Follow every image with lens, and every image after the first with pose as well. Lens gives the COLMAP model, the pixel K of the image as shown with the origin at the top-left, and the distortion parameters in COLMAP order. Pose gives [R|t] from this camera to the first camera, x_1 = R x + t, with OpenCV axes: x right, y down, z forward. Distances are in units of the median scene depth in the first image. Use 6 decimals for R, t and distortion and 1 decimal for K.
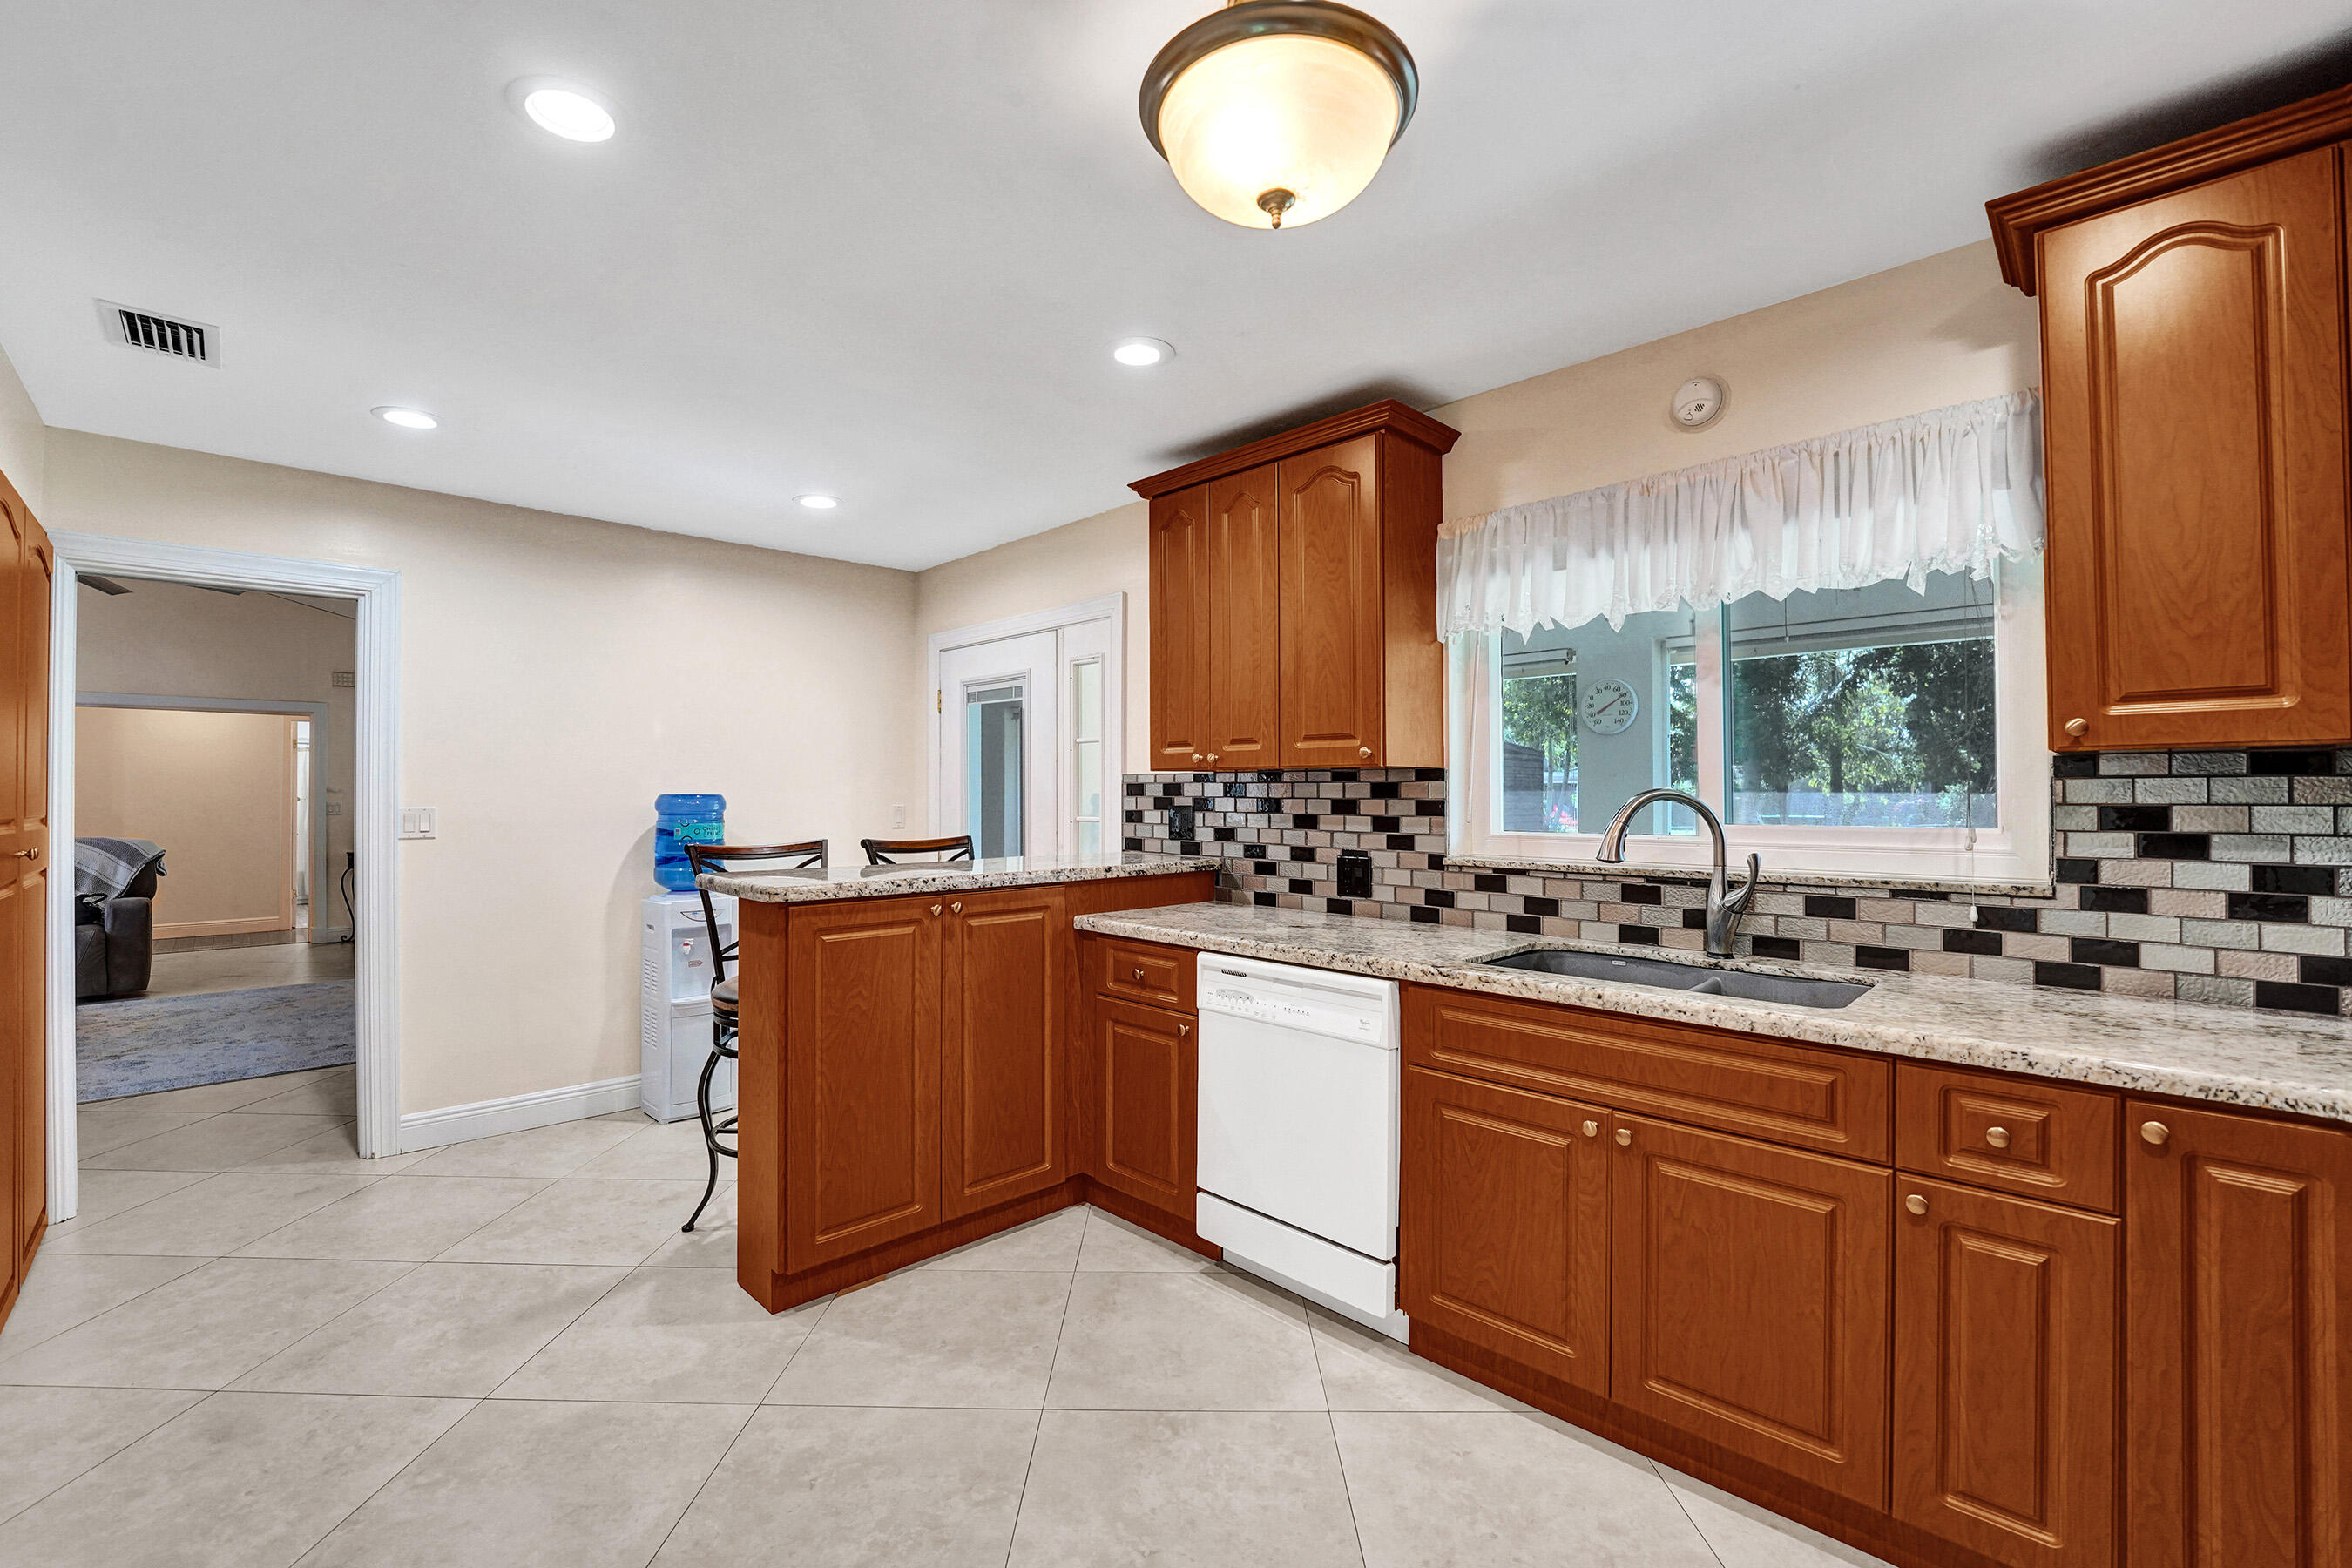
lens RADIAL K [[973.1, 0, 1182.3], [0, 973.1, 792.5], [0, 0, 1]] dist [-0.026537, 0.000416]
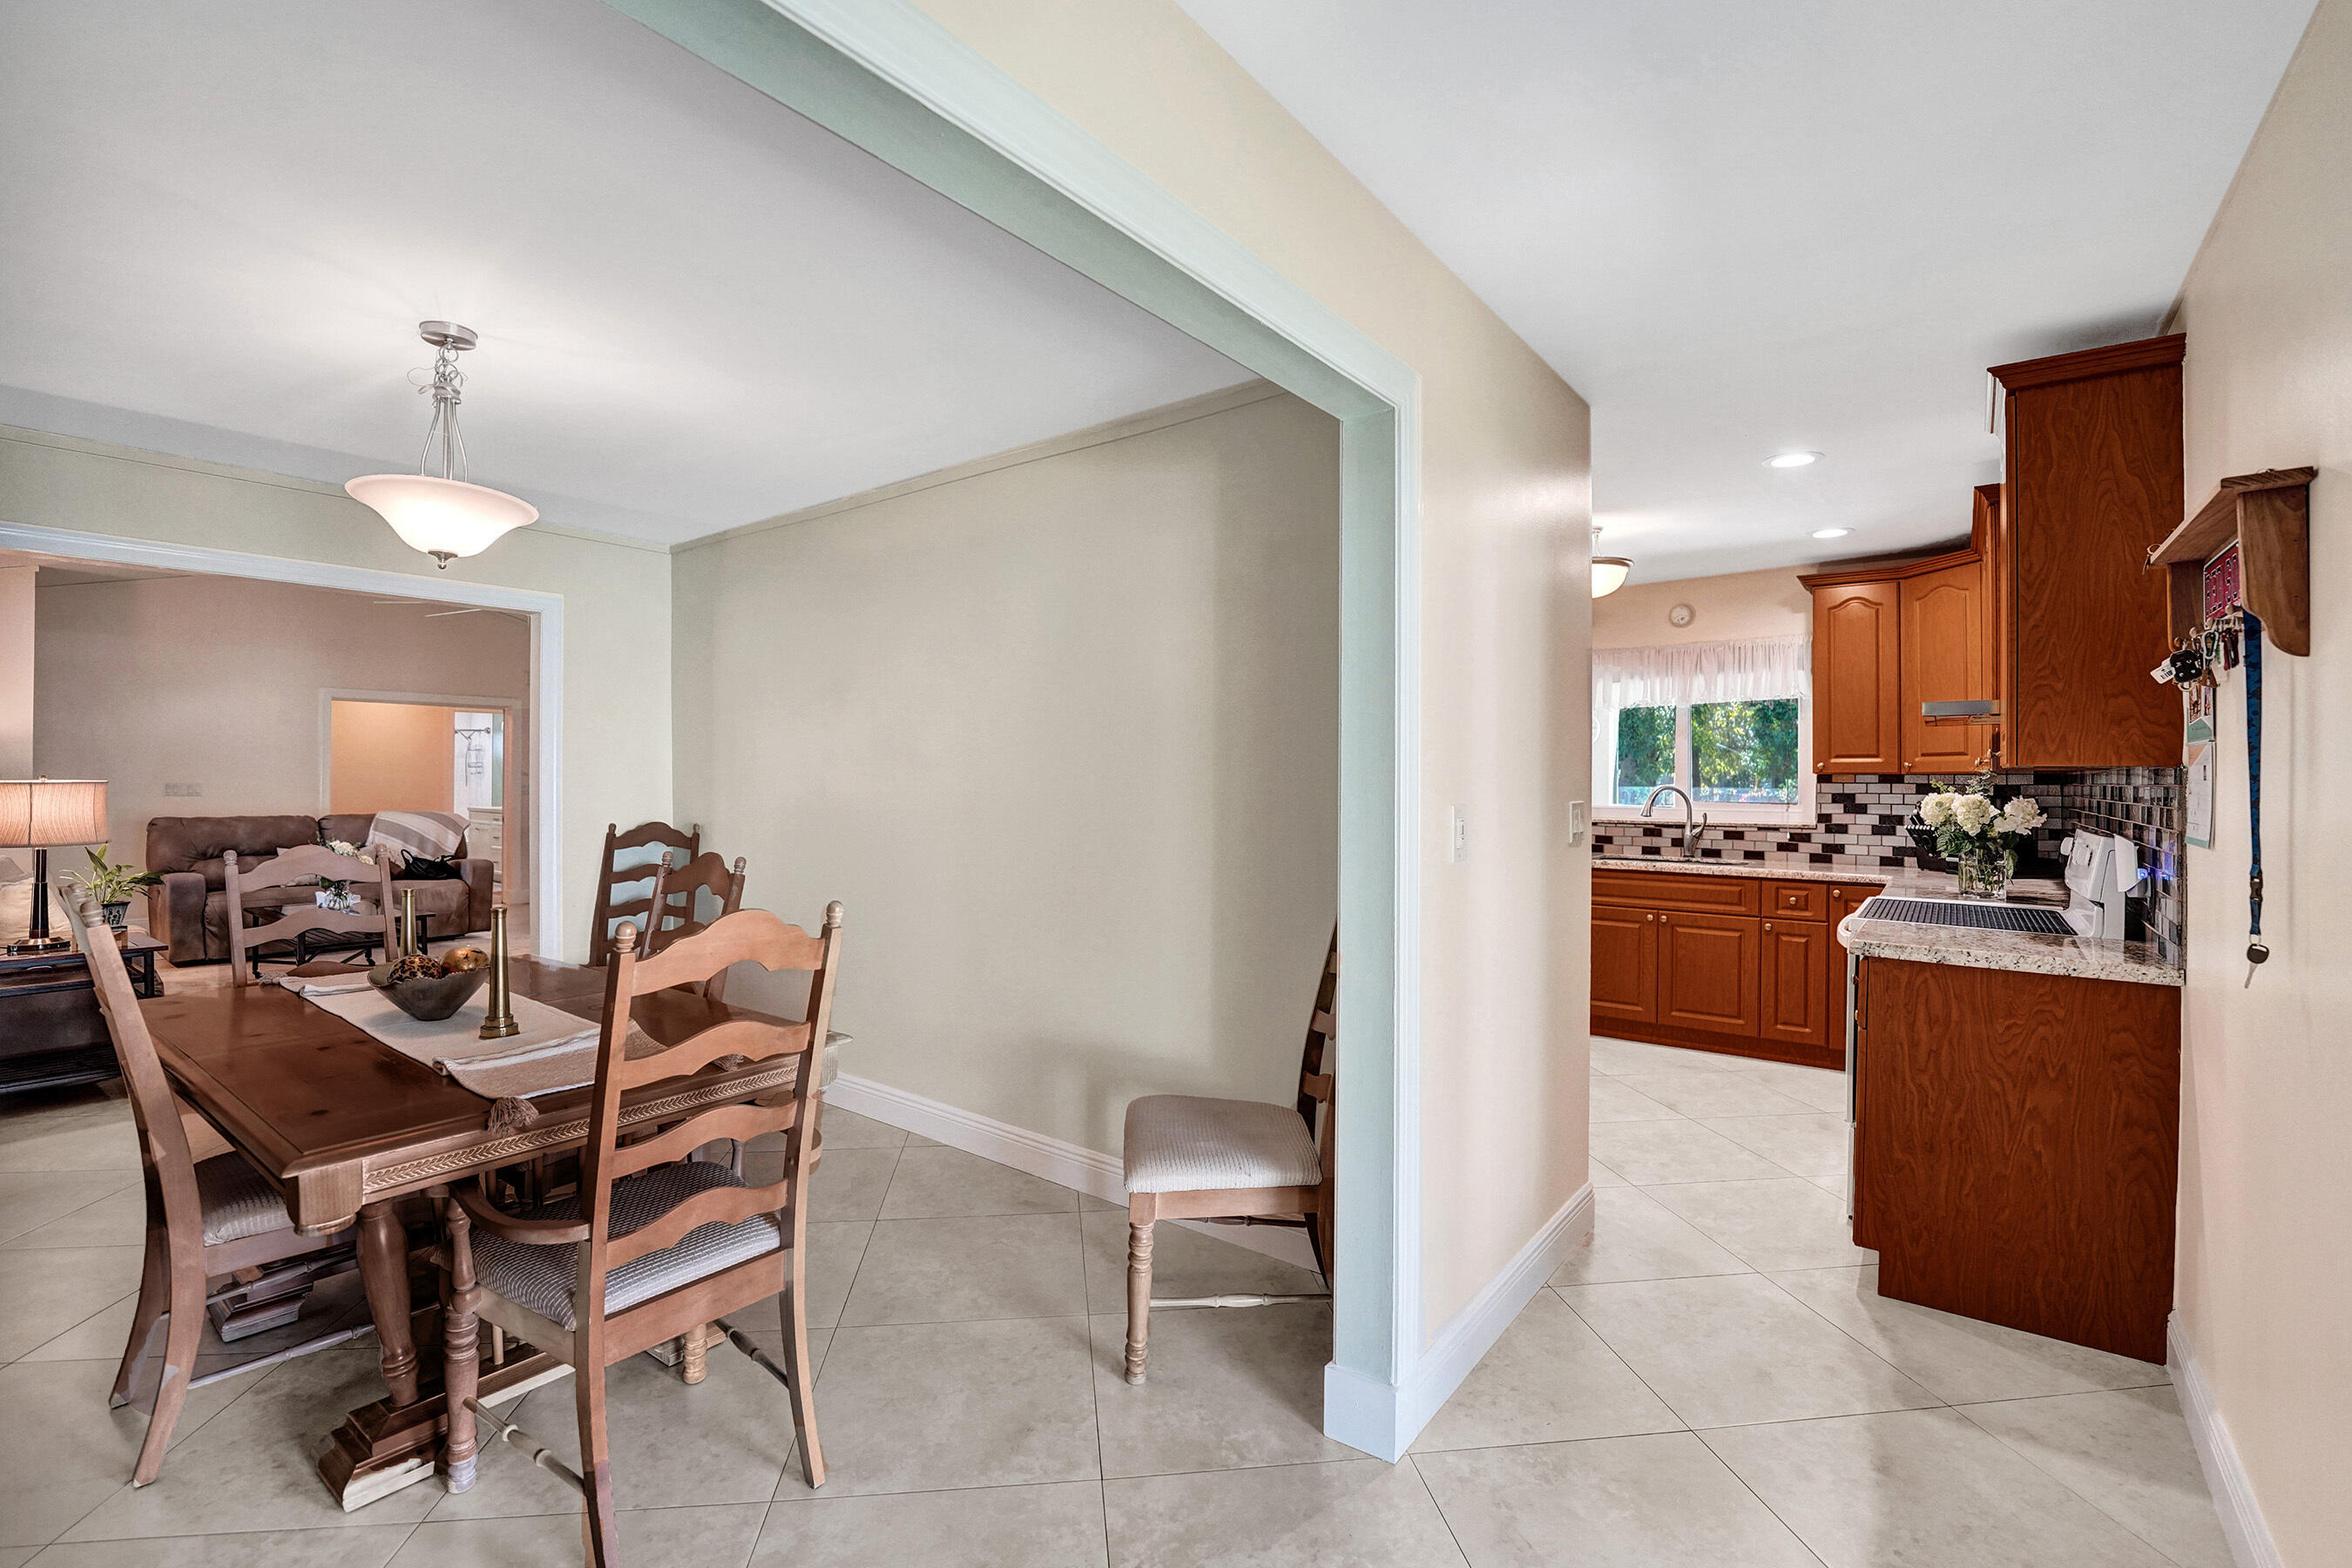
lens RADIAL K [[1021.6, 0, 1176.6], [0, 1021.6, 788.4], [0, 0, 1]] dist [-0.023558, -0.000346]
pose [[0.991117, 0.007119, 0.132799, -1.151549], [-0.008558, 0.999911, 0.010266, -0.013830], [-0.132715, -0.011311, 0.991090, -1.463407]]
